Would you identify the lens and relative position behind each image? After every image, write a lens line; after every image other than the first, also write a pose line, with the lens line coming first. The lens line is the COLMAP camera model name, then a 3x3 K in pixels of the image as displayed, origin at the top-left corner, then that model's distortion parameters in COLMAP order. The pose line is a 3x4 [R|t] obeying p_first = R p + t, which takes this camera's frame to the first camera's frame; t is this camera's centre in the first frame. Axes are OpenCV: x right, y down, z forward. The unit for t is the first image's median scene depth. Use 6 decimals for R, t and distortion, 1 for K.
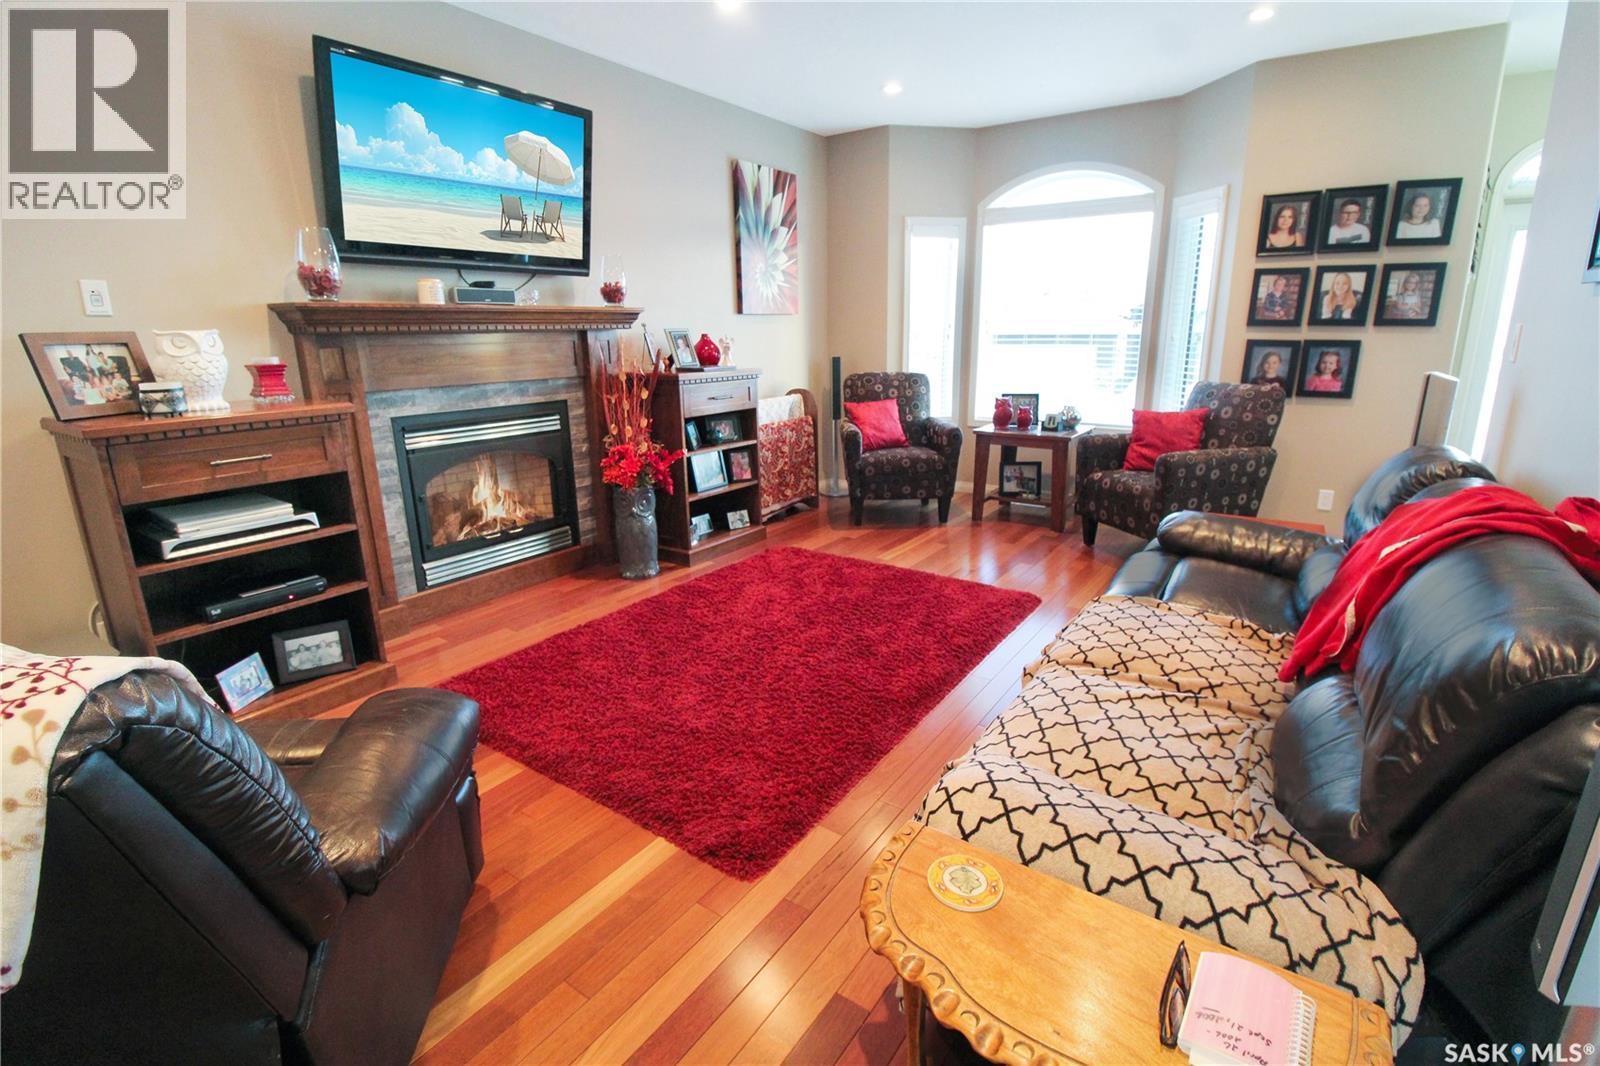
lens RADIAL K [[746.9, 0, 804.8], [0, 746.9, 518.7], [0, 0, 1]] dist [-0.014001, -0.000049]
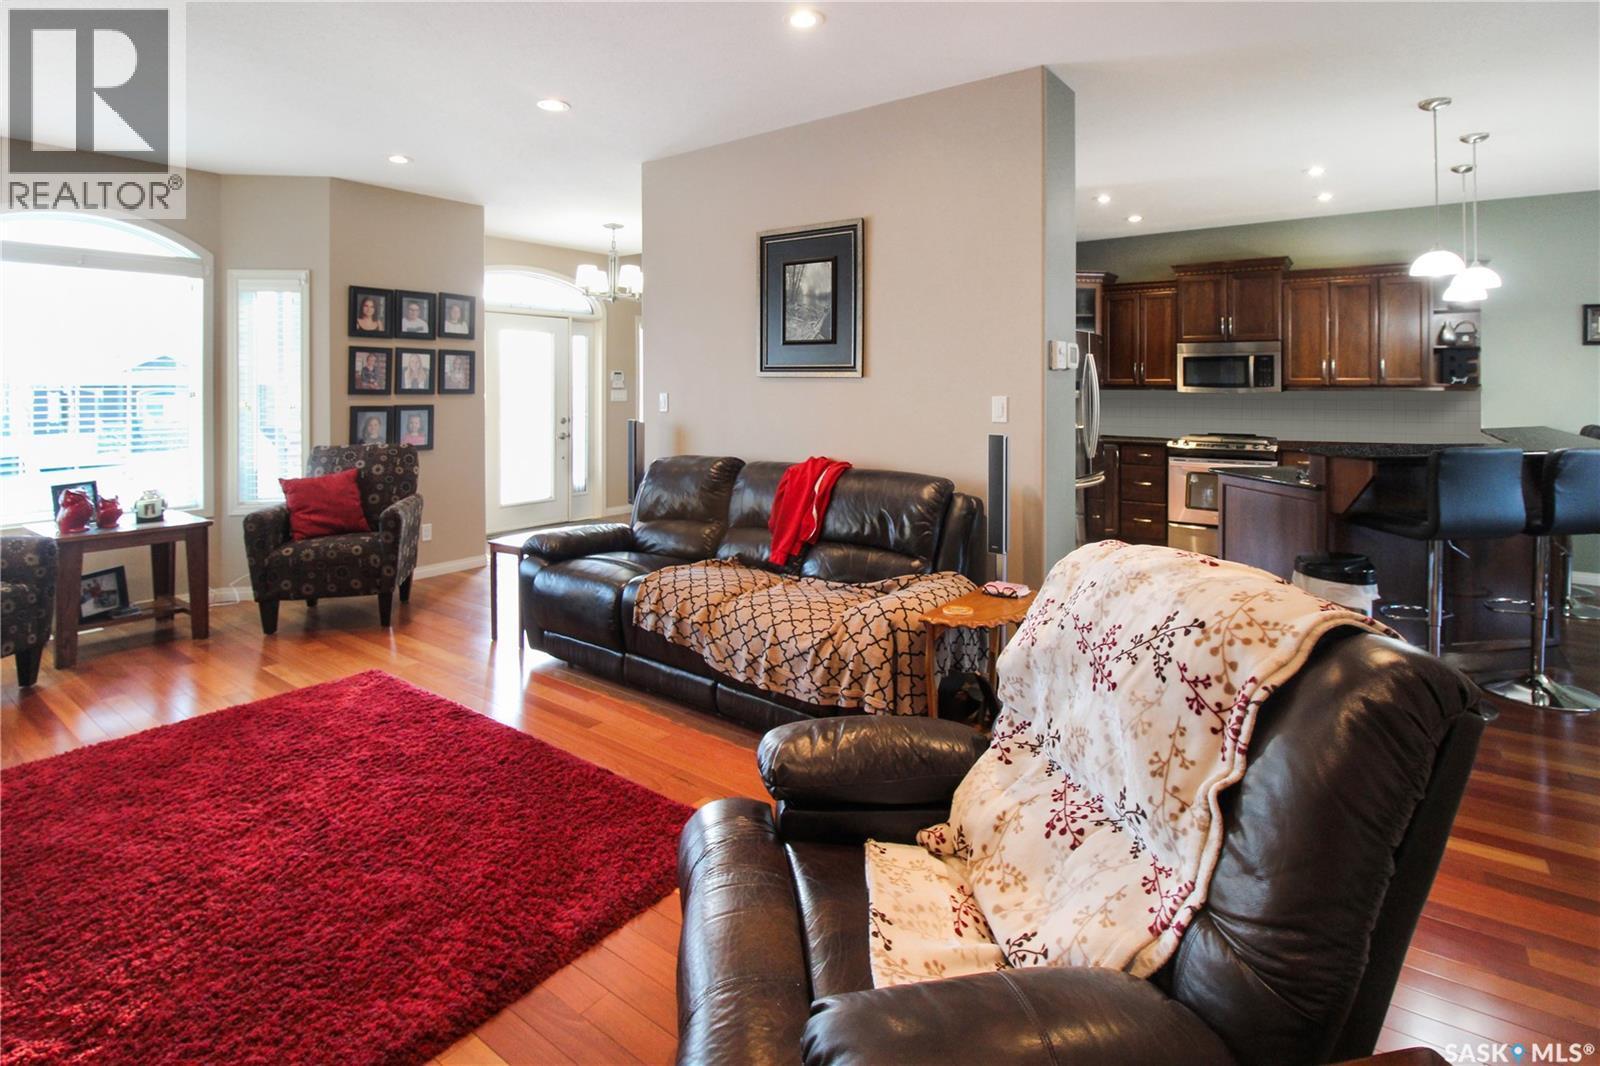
lens RADIAL K [[801.4, 0, 801.1], [0, 801.4, 391.5], [0, 0, 1]] dist [-0.016831, 0.000169]
pose [[0.045355, -0.002357, 0.998968, -0.647846], [0.247978, 0.968724, -0.008973, -0.093773], [-0.967703, 0.248129, 0.044521, 0.316592]]
